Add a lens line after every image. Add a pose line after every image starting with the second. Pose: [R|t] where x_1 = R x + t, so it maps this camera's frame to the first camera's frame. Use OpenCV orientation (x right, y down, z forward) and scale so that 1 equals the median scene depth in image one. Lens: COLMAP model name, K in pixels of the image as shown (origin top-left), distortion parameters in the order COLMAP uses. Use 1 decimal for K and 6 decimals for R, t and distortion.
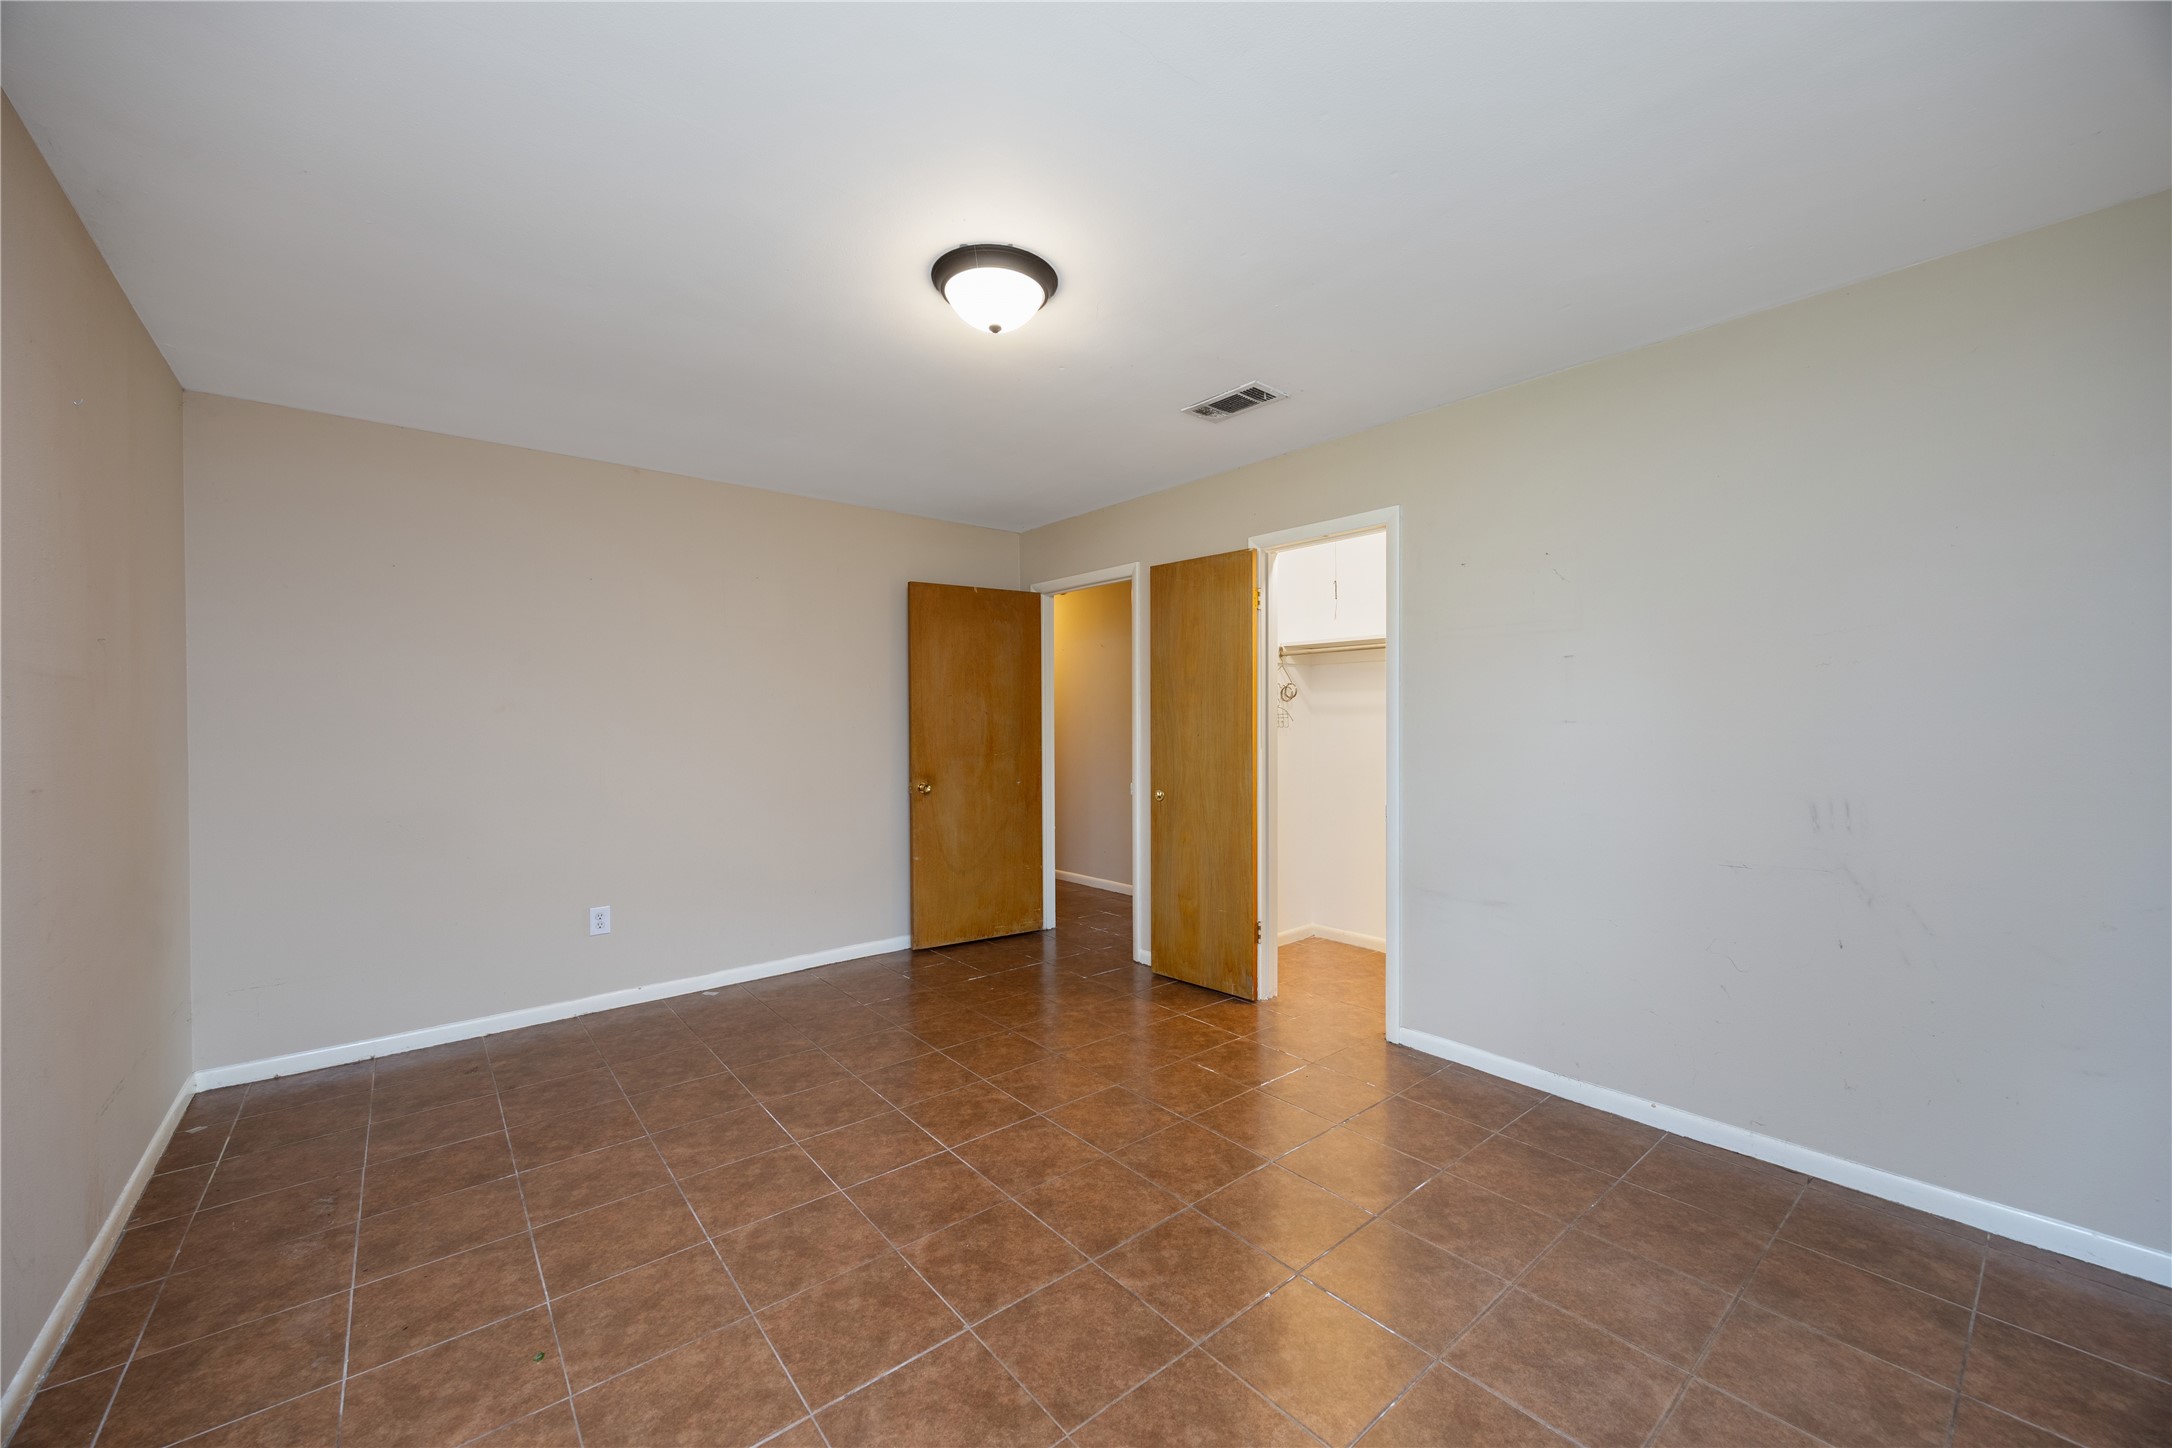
lens RADIAL K [[829.3, 0, 1089.9], [0, 829.3, 726.6], [0, 0, 1]] dist [-0.003430, 0.000135]
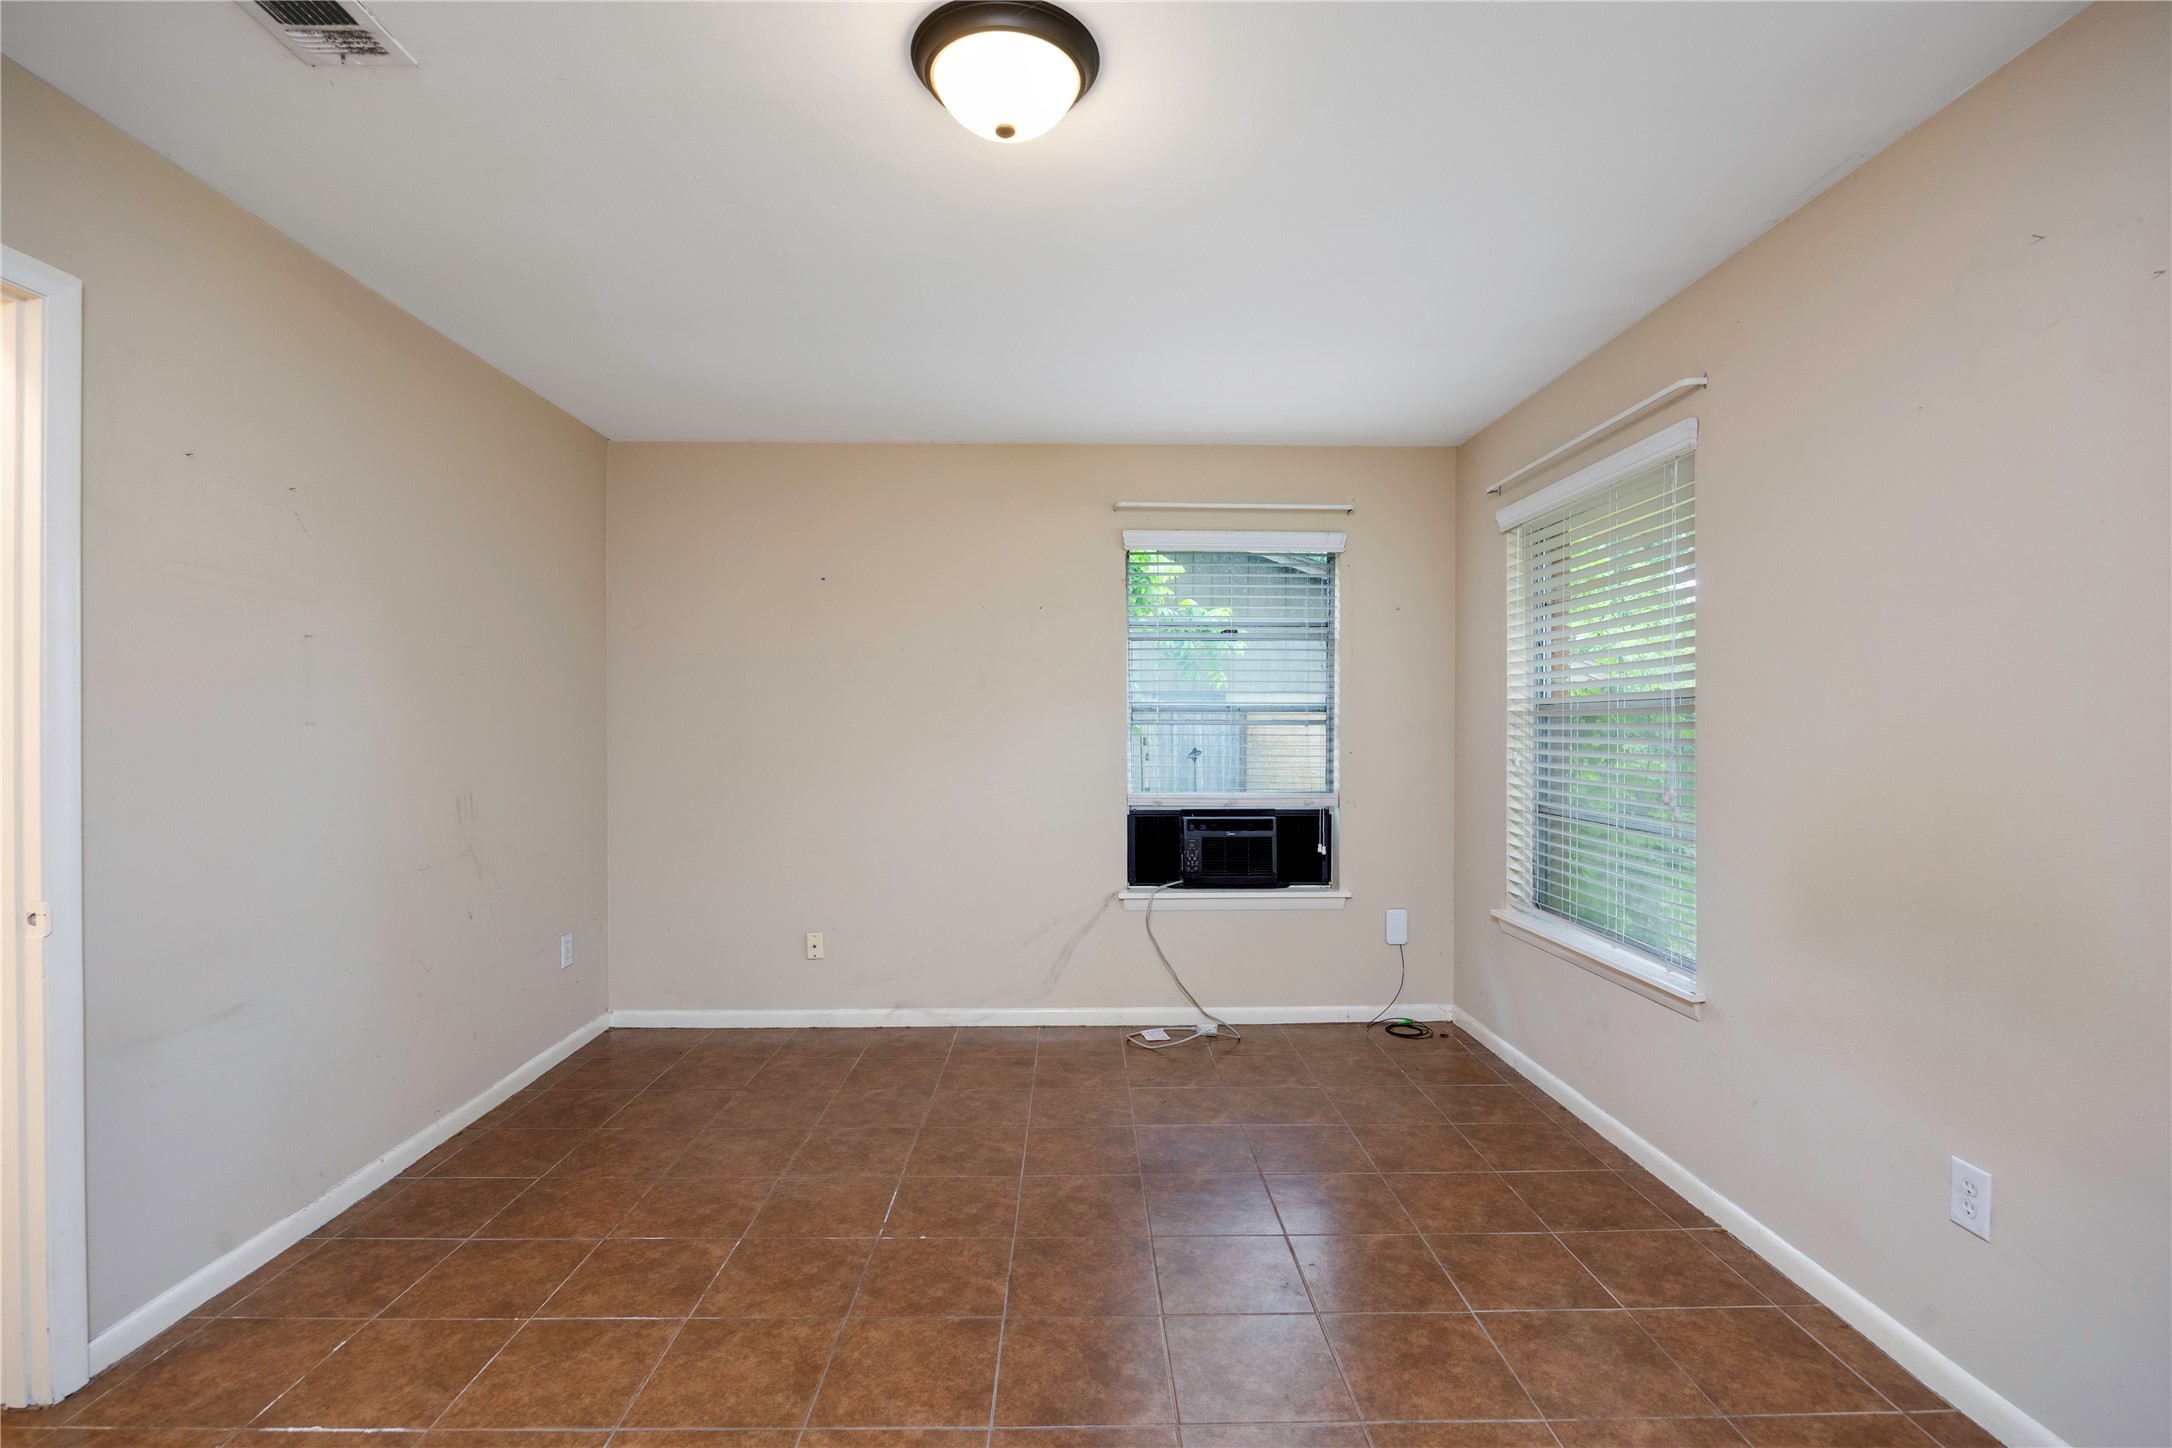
lens RADIAL K [[996.0, 0, 1091.3], [0, 996.0, 728.9], [0, 0, 1]] dist [-0.011279, 0.000120]
pose [[-0.781115, 0.000073, 0.624388, -0.668222], [0.006345, 0.999949, 0.007821, -0.006025], [-0.624355, 0.010070, -0.781075, 1.588445]]
